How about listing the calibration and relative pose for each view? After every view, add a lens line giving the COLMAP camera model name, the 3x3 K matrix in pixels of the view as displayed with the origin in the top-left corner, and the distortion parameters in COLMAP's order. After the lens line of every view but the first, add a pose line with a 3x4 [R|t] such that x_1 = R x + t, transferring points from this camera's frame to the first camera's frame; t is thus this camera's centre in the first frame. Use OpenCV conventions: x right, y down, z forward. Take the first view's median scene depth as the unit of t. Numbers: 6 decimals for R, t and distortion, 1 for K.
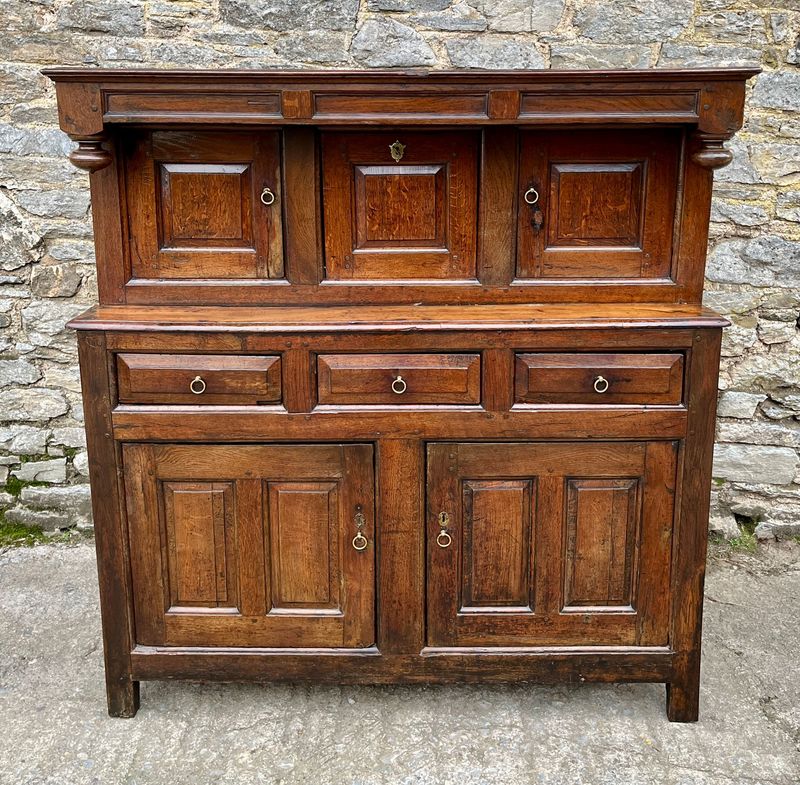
lens RADIAL K [[883.0, 0, 401.0], [0, 883.0, 295.1], [0, 0, 1]] dist [0.027513, -0.018456]
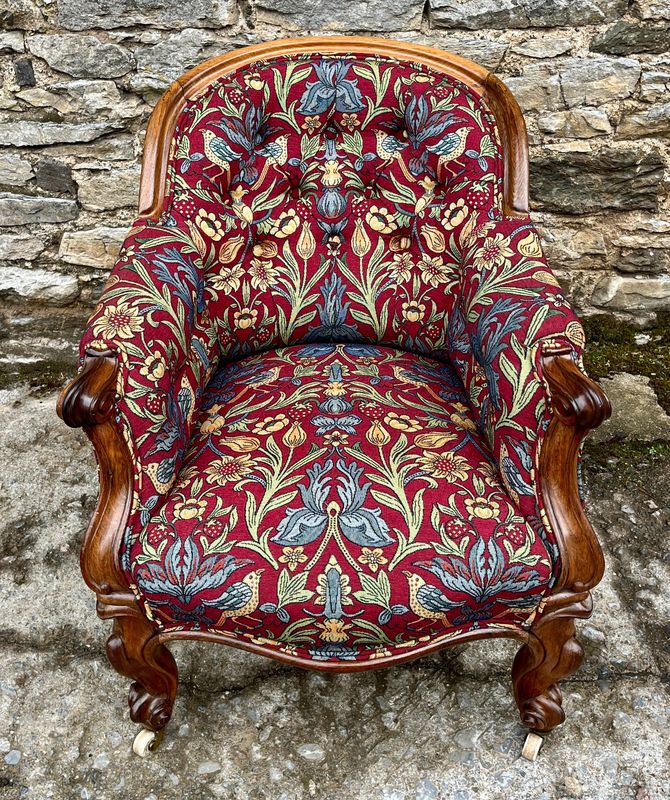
lens RADIAL K [[892.4, 0, 296.3], [0, 892.4, 336.4], [0, 0, 1]] dist [0.004464, 0.059551]
pose [[0.999176, -0.037560, -0.015384, -0.084269], [0.040491, 0.948704, 0.313562, 0.021283], [0.002818, -0.313927, 0.949443, 0.330730]]
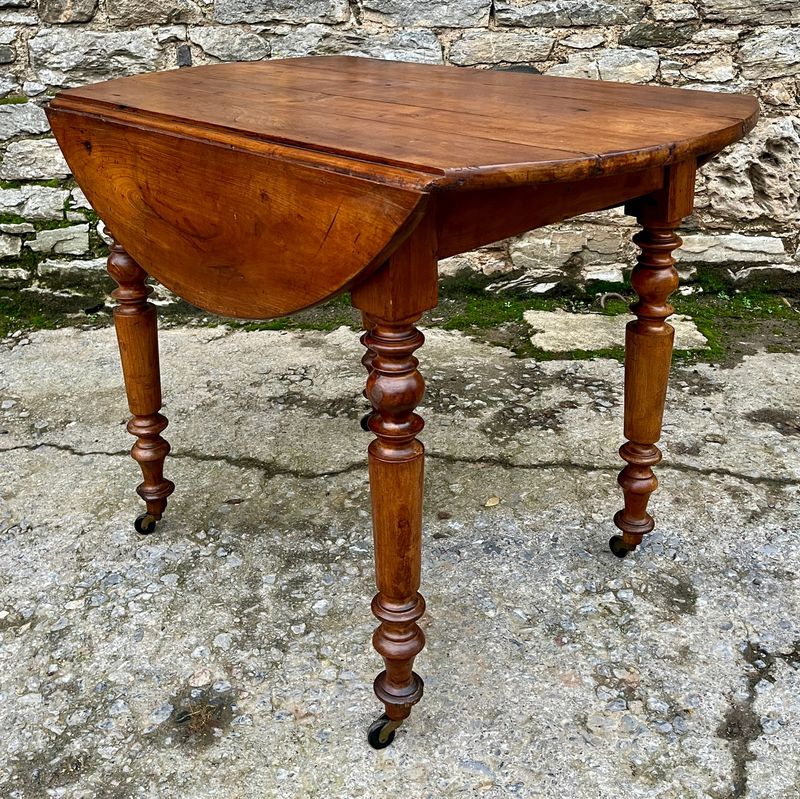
lens RADIAL K [[965.6, 0, 389.0], [0, 965.6, 258.9], [0, 0, 1]] dist [0.039578, -0.050319]
pose [[0.999497, -0.024318, -0.020364, -0.077178], [0.025573, 0.997631, 0.063863, 0.173117], [0.018763, -0.064351, 0.997751, 0.086545]]
